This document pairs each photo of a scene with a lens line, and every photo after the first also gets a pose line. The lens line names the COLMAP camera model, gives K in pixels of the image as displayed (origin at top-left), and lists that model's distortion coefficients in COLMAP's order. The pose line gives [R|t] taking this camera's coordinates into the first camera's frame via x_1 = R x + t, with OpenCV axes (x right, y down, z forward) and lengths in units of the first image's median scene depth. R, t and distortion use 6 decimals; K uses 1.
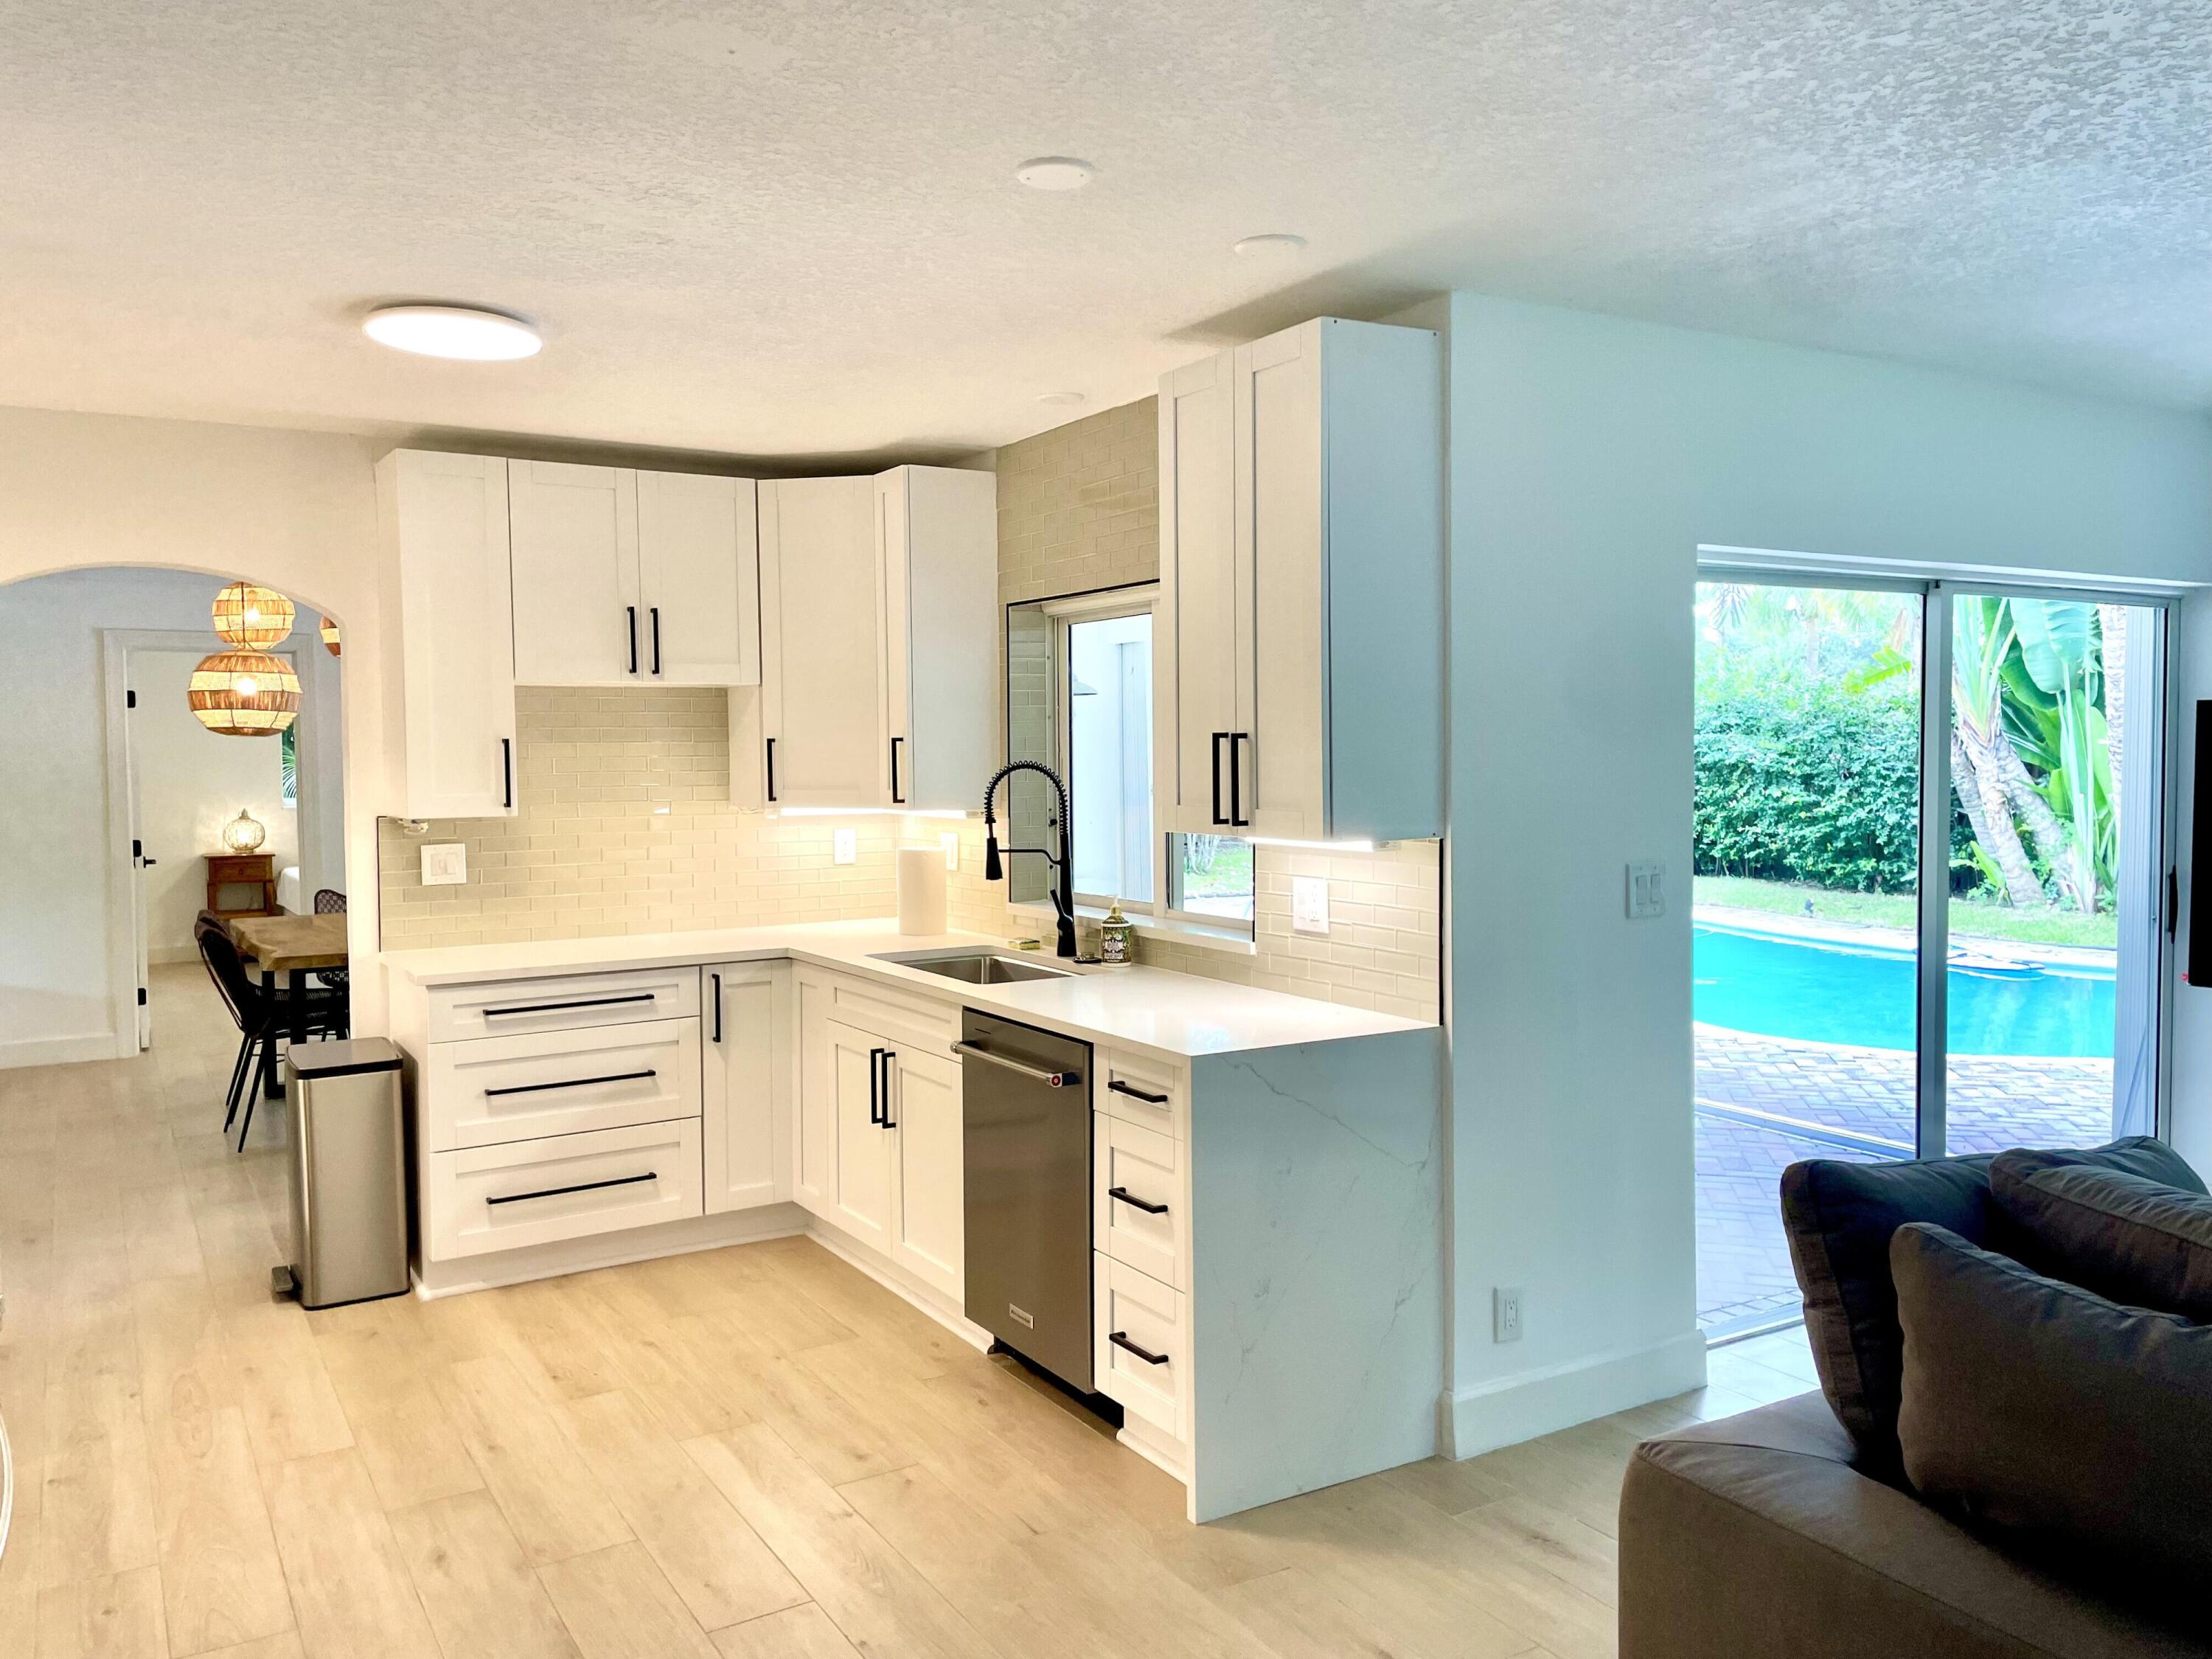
lens RADIAL K [[1665.9, 0, 1107.2], [0, 1665.9, 822.4], [0, 0, 1]] dist [0.073817, -0.089032]
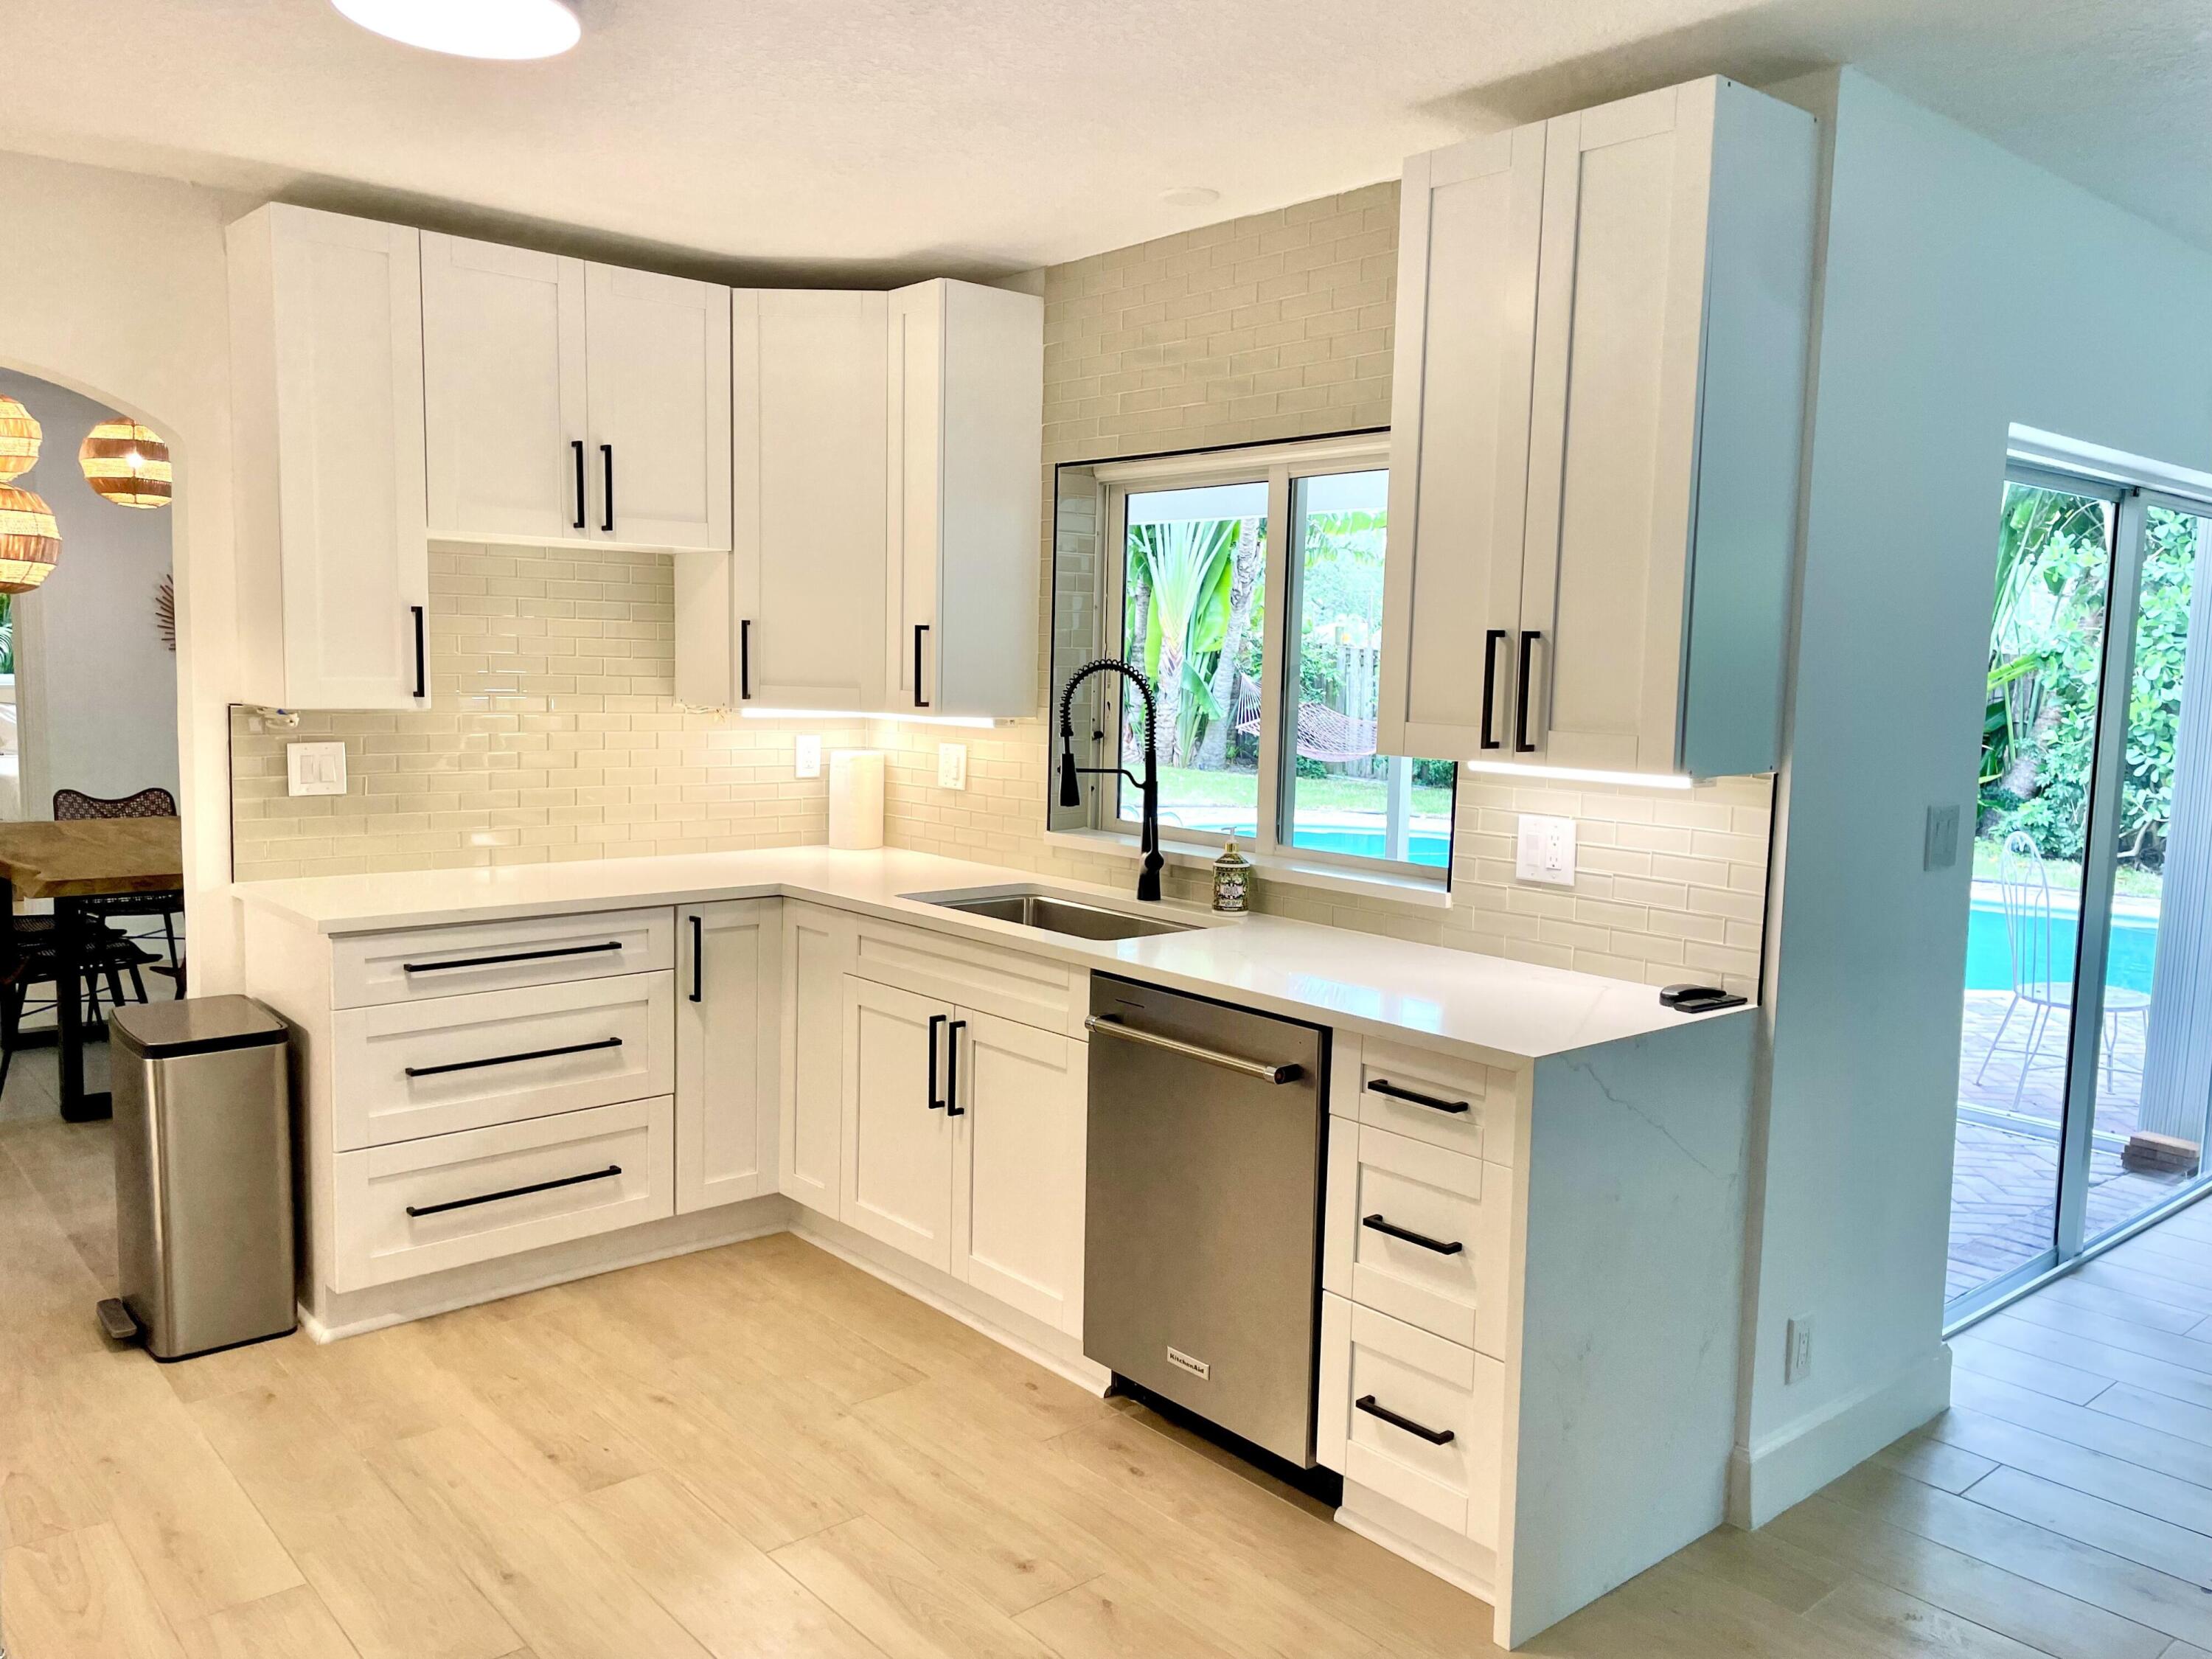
lens RADIAL K [[1657.3, 0, 1114.9], [0, 1657.3, 831.2], [0, 0, 1]] dist [0.071439, -0.087376]
pose [[0.984376, 0.015013, 0.175438, -0.187824], [-0.025825, 0.997893, 0.059512, -0.001720], [-0.174175, -0.063113, 0.982690, 0.204639]]
